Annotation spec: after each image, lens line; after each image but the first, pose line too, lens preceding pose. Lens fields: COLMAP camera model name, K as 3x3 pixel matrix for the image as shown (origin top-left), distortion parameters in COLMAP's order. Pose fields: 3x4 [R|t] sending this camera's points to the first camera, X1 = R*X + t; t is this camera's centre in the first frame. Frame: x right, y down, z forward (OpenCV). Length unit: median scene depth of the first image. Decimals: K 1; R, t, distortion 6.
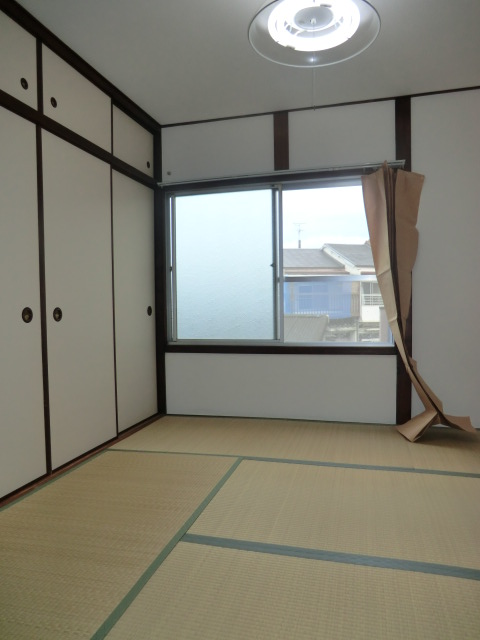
lens RADIAL K [[456.5, 0, 240.0], [0, 456.5, 320.0], [0, 0, 1]] dist [-0.050901, 0.003377]
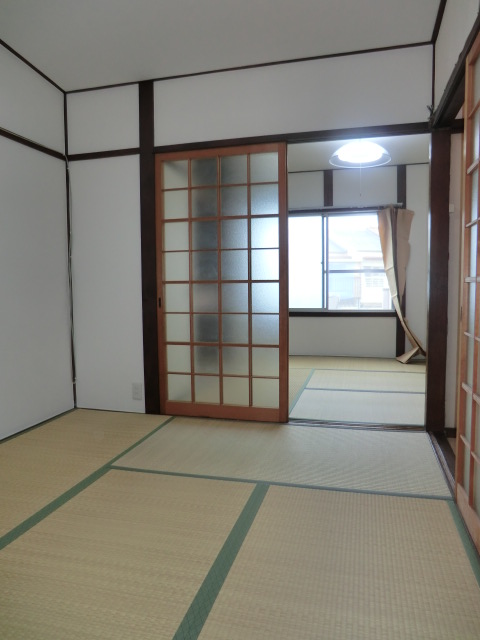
lens RADIAL K [[453.0, 0, 240.0], [0, 453.0, 320.0], [0, 0, 1]] dist [-0.130406, 0.102096]
pose [[0.999999, 0.000024, 0.001336, -0.246211], [-0.000079, 0.999144, 0.041371, 0.020441], [-0.001333, -0.041371, 0.999143, -0.677815]]
